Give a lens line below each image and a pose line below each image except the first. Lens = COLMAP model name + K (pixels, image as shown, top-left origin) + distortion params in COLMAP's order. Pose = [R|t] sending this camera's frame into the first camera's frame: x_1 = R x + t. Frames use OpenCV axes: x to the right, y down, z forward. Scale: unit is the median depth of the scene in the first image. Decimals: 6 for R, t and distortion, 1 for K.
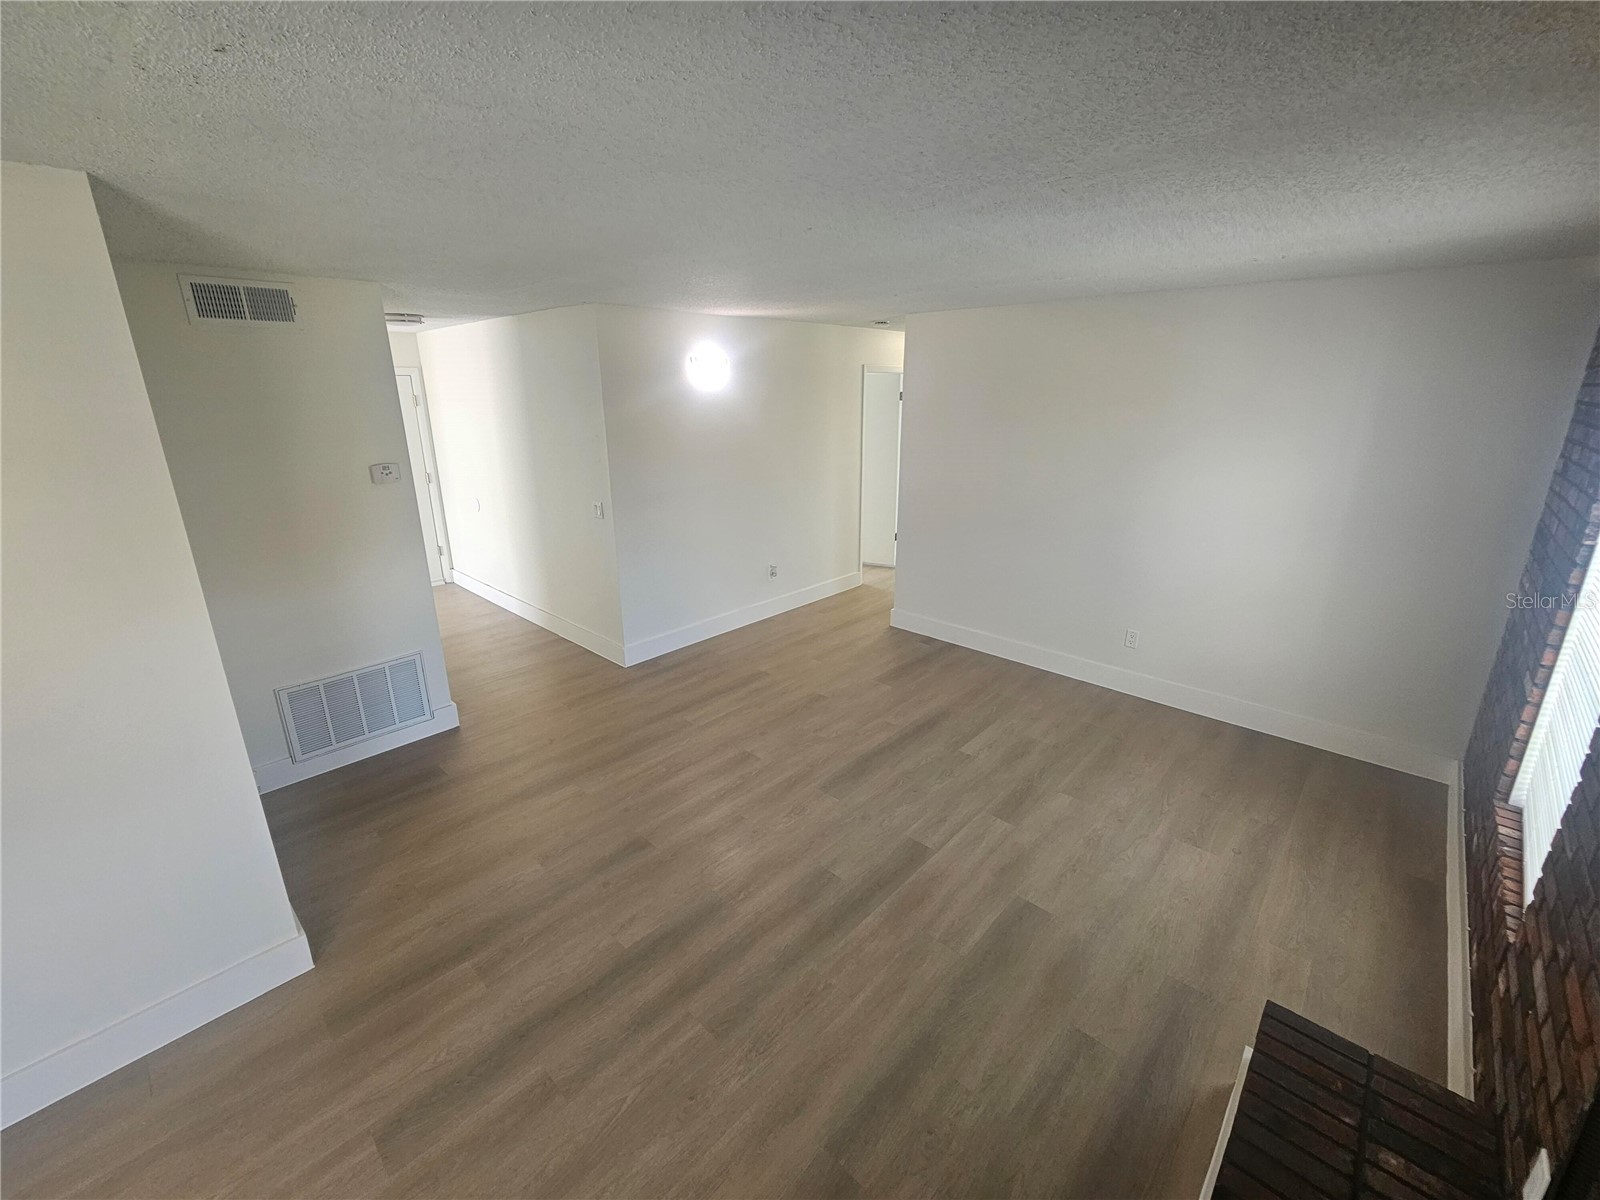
lens RADIAL K [[664.2, 0, 792.3], [0, 664.2, 593.6], [0, 0, 1]] dist [0.002413, -0.000692]
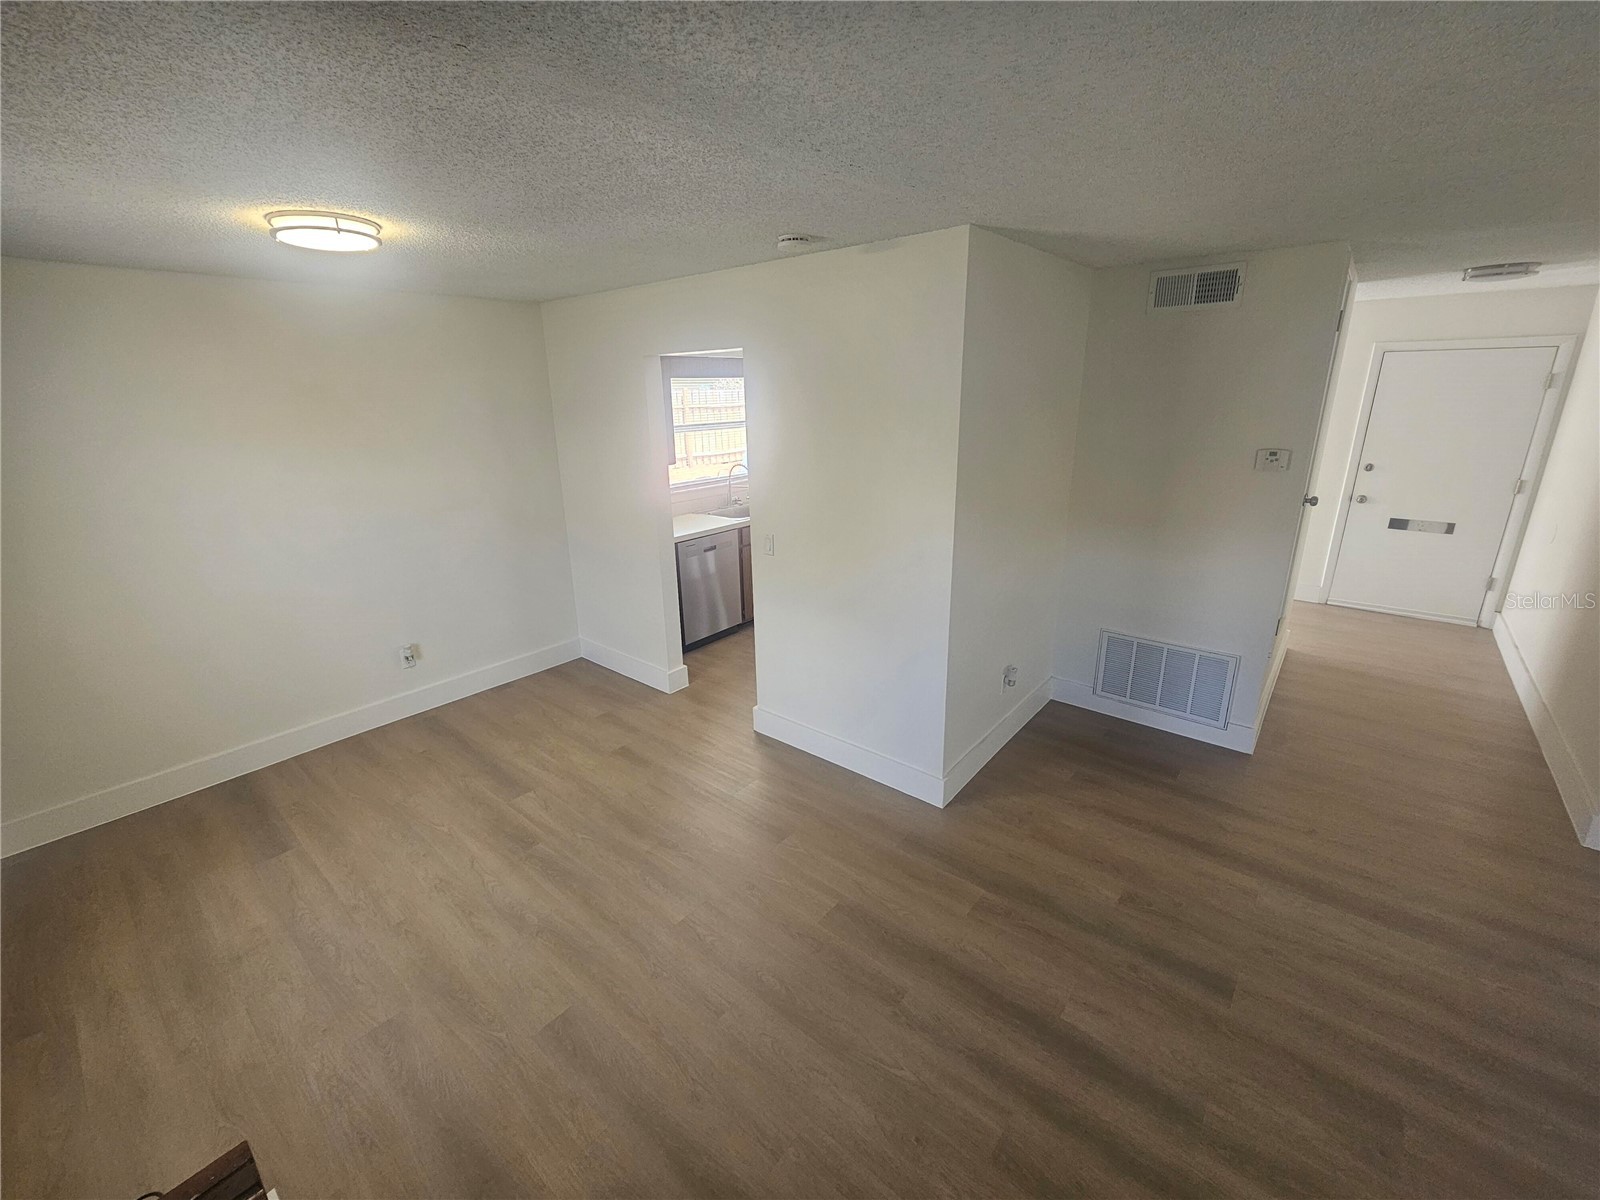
lens RADIAL K [[664.2, 0, 794.5], [0, 664.2, 594.1], [0, 0, 1]] dist [0.002413, -0.000692]
pose [[0.055015, 0.306538, -0.950267, 0.269166], [-0.280843, 0.918038, 0.279883, -0.082075], [0.958176, 0.251478, 0.136595, 0.288352]]
